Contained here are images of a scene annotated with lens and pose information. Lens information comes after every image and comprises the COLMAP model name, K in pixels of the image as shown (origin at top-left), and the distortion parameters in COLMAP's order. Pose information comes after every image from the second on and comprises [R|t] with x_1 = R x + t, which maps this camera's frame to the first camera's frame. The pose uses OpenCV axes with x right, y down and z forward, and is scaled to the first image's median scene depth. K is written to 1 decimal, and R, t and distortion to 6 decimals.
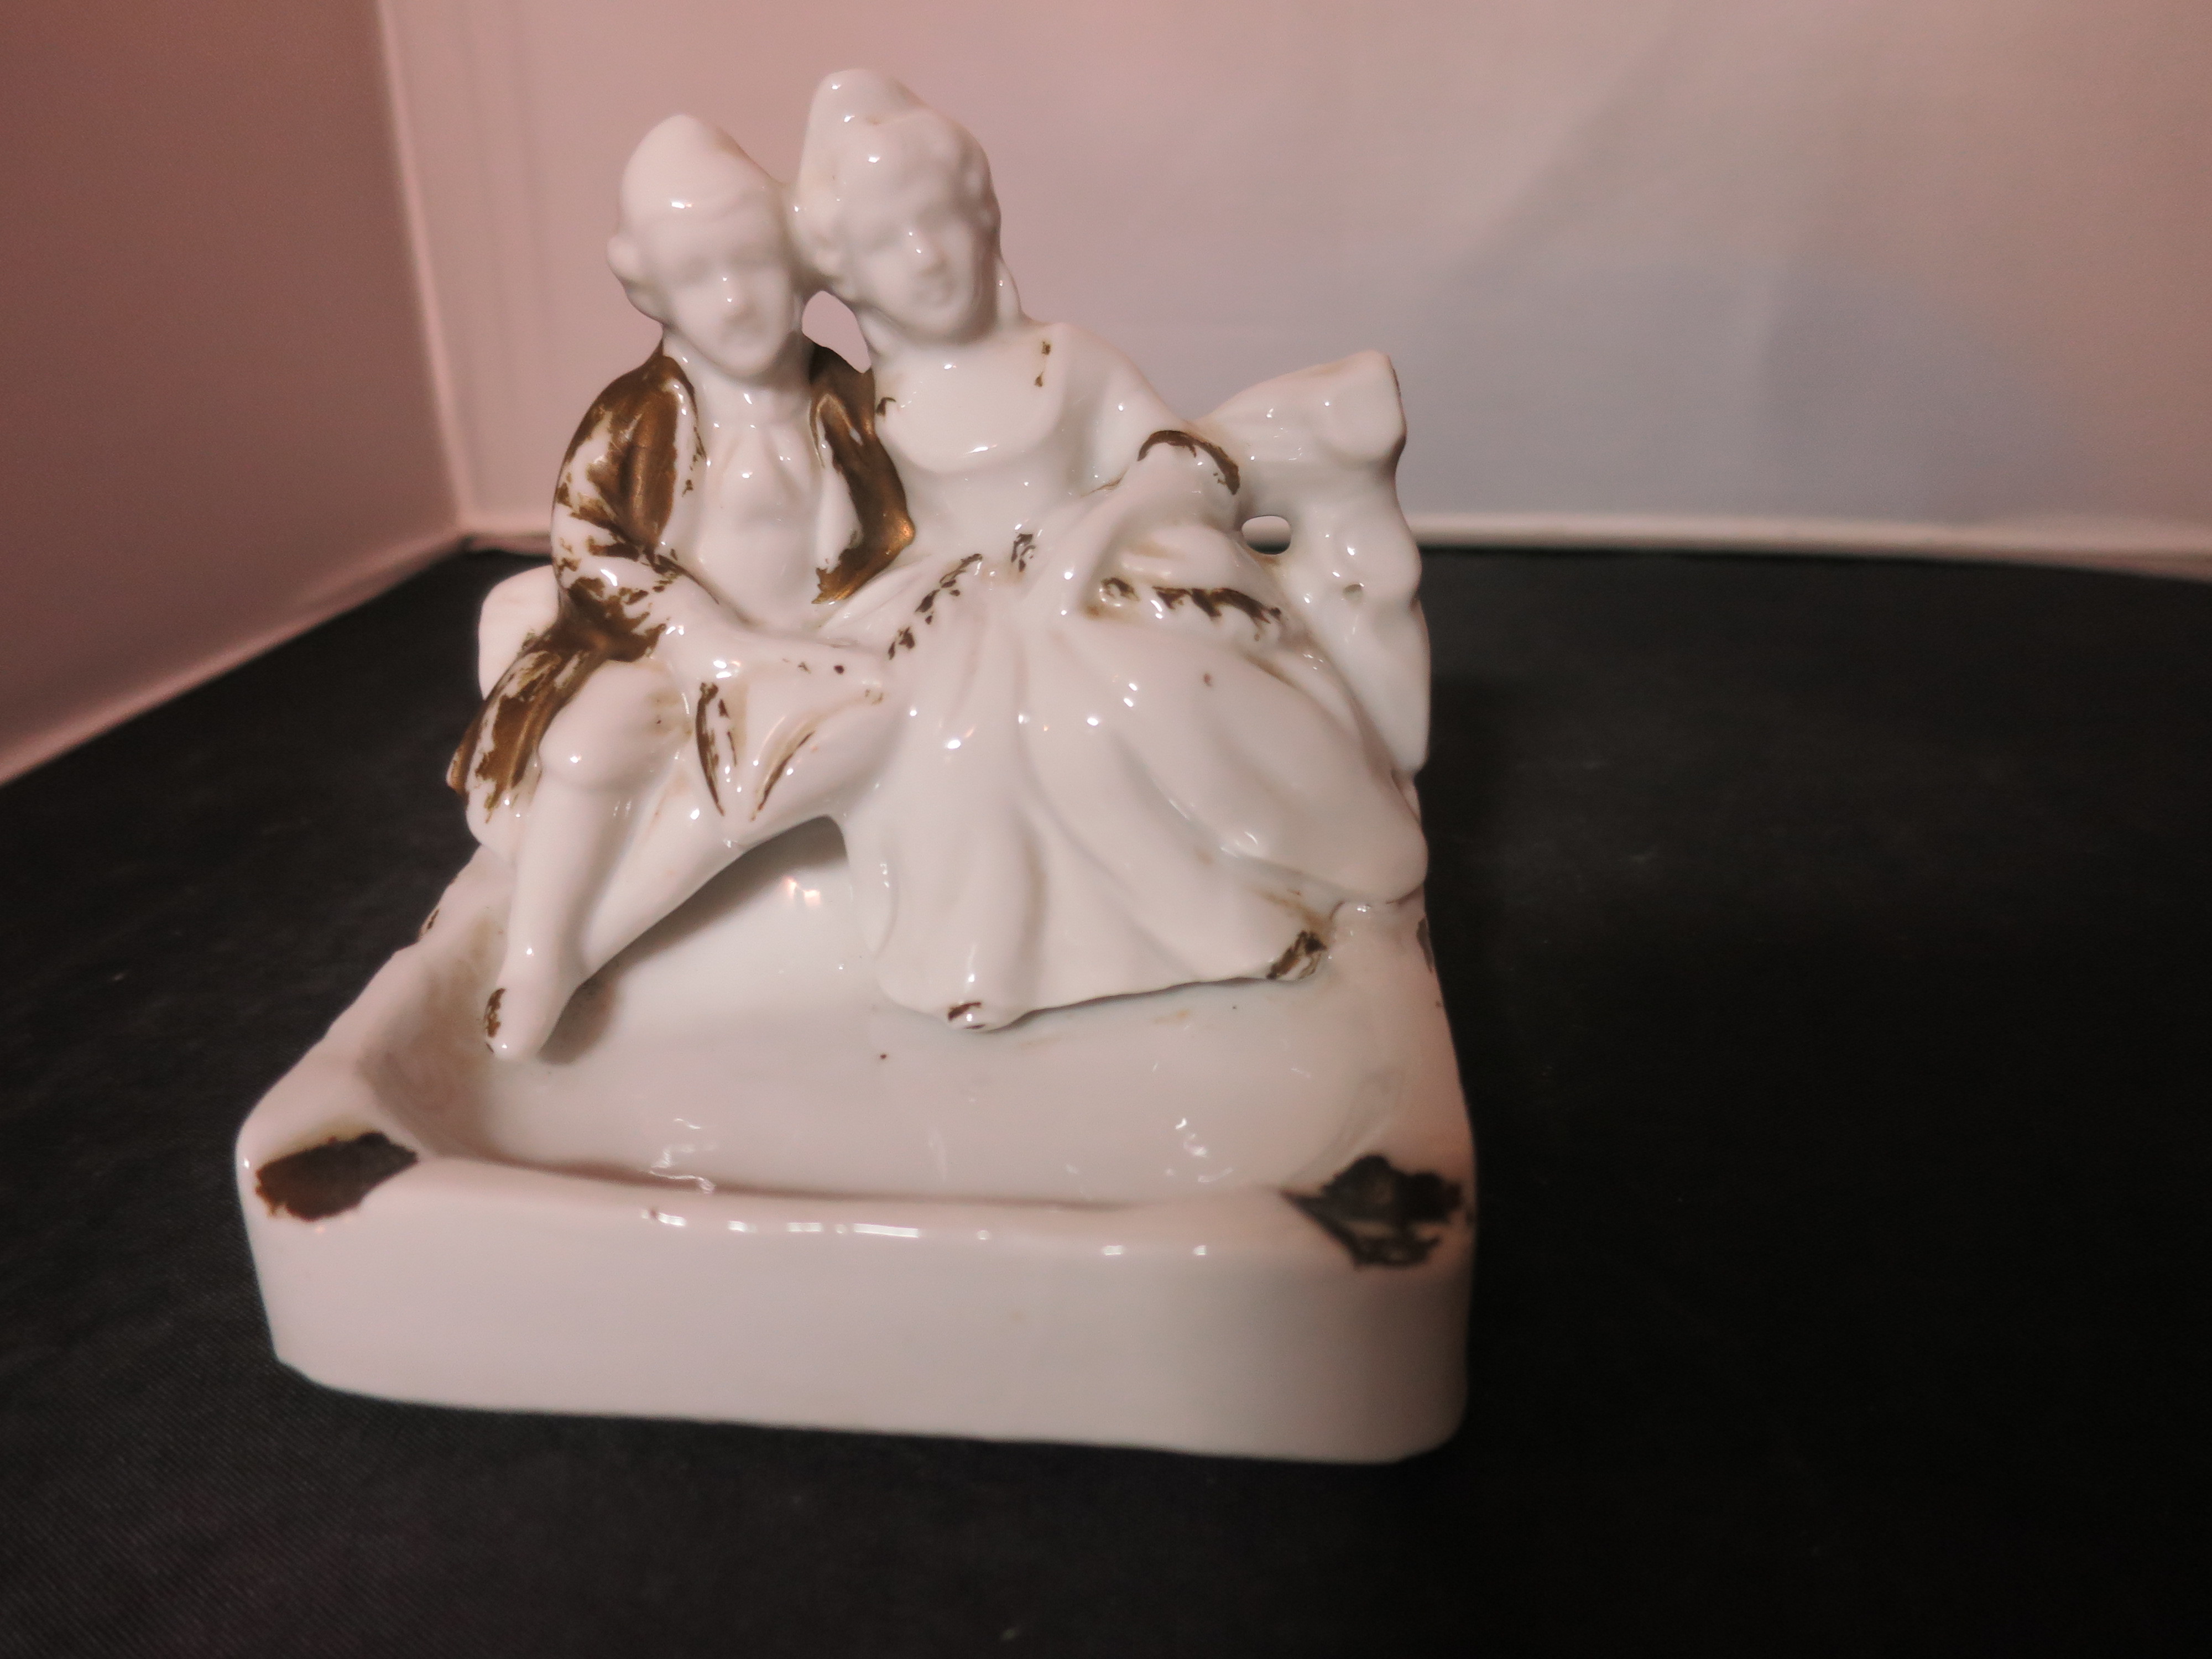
lens RADIAL K [[1602.6, 0, 1106.0], [0, 1602.6, 829.5], [0, 0, 1]] dist [-0.043963, -0.002380]
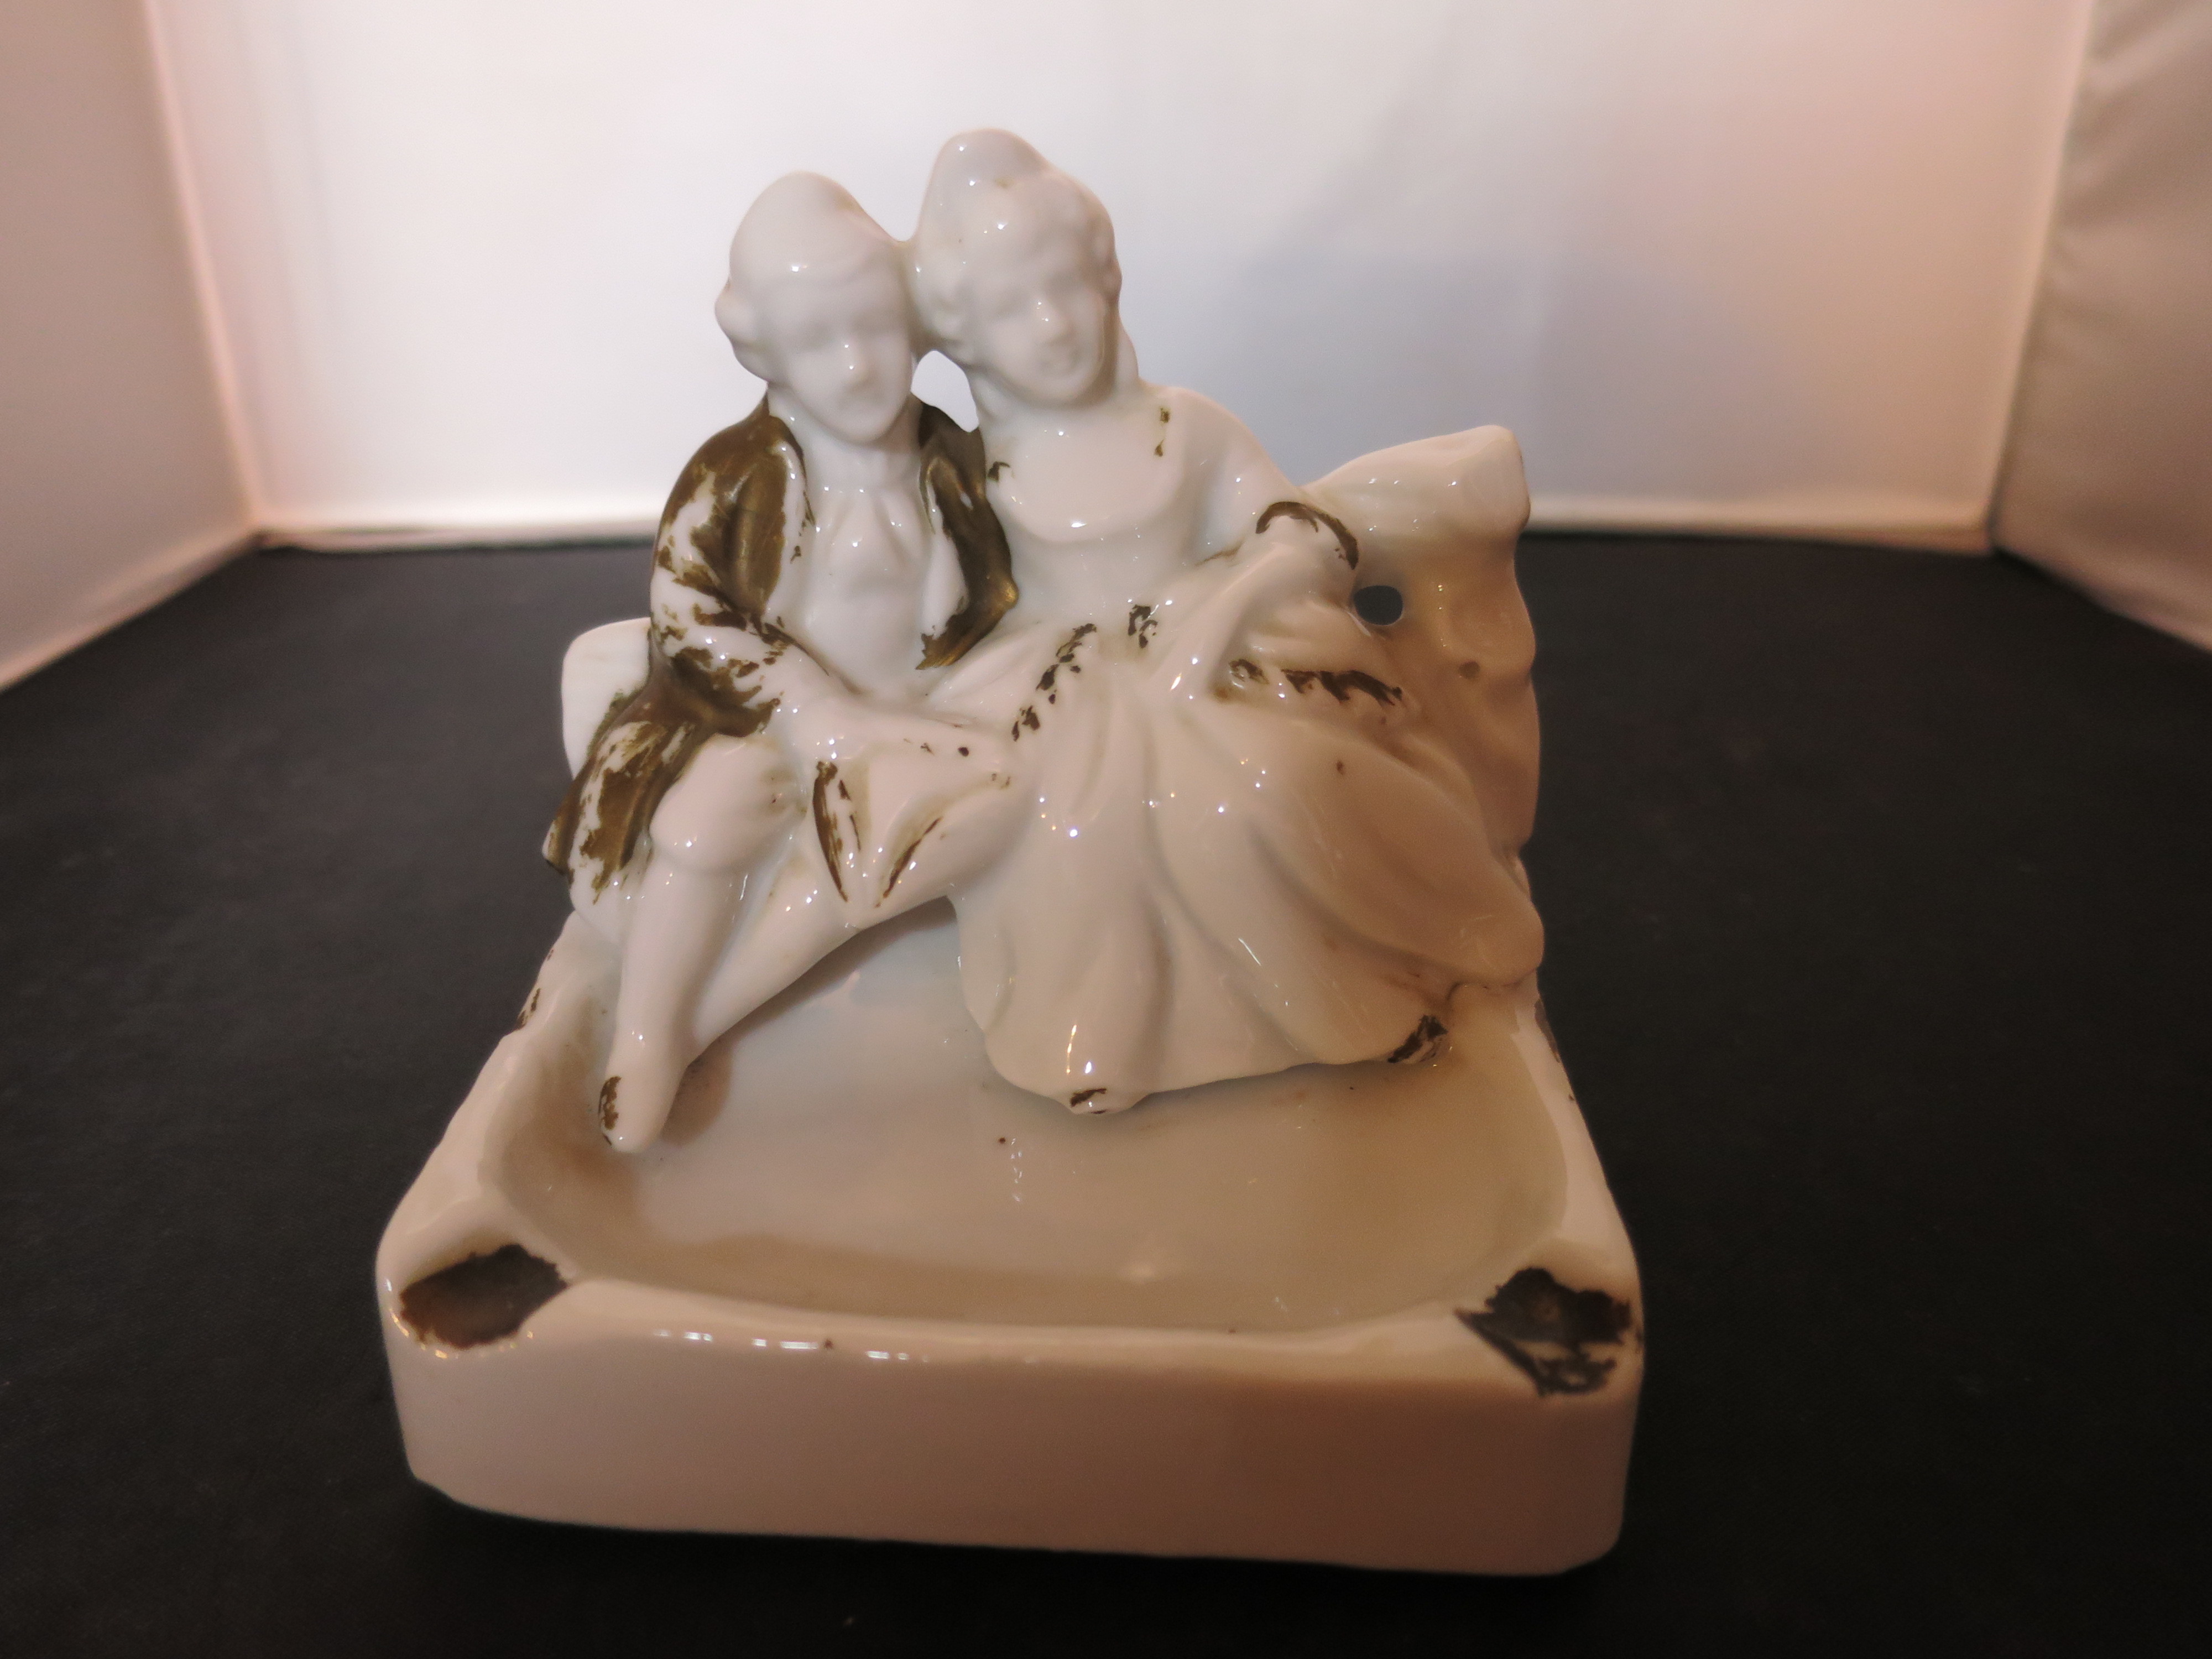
lens RADIAL K [[1602.6, 0, 1106.0], [0, 1602.6, 829.5], [0, 0, 1]] dist [-0.043963, -0.002380]
pose [[0.998836, 0.006600, 0.047781, -0.122261], [-0.008288, 0.999345, 0.035222, -0.084709], [-0.047517, -0.035577, 0.998237, 0.015843]]
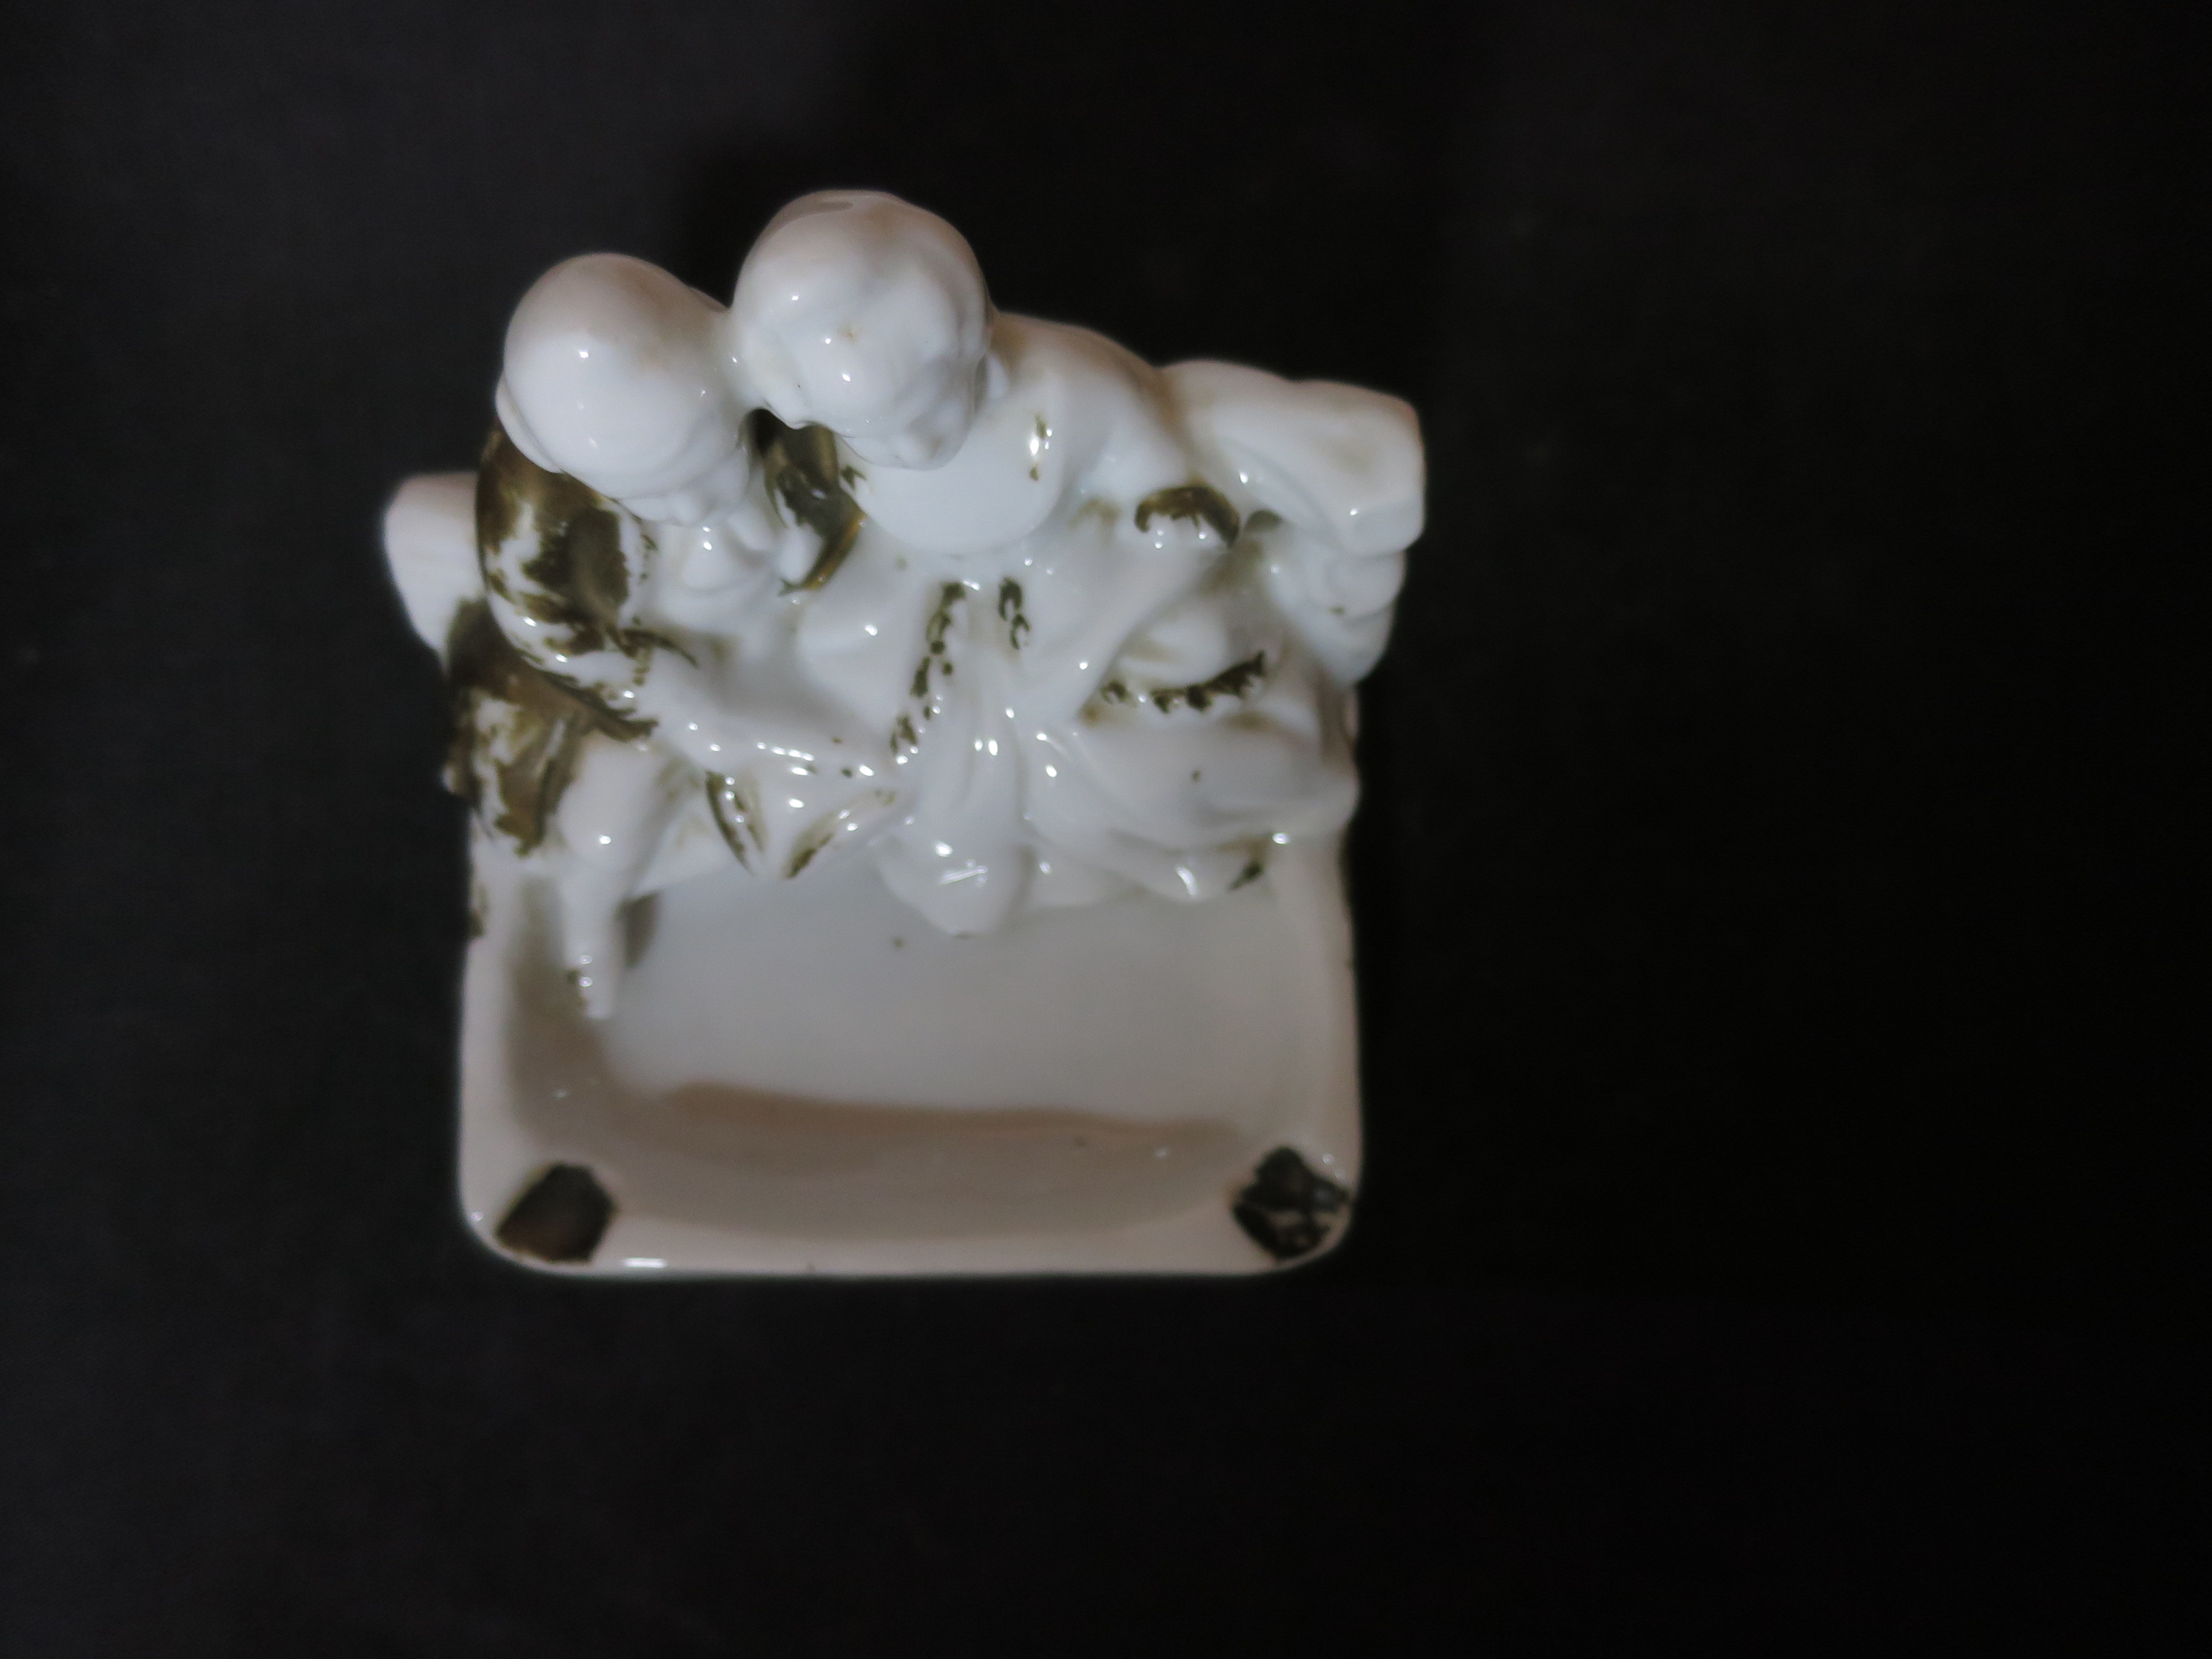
lens RADIAL K [[1602.6, 0, 1106.0], [0, 1602.6, 829.5], [0, 0, 1]] dist [-0.043963, -0.002380]
pose [[0.987633, -0.075291, 0.137520, -0.141594], [-0.067280, 0.588743, 0.805516, -0.897492], [-0.141612, -0.804806, 0.576396, 0.334871]]
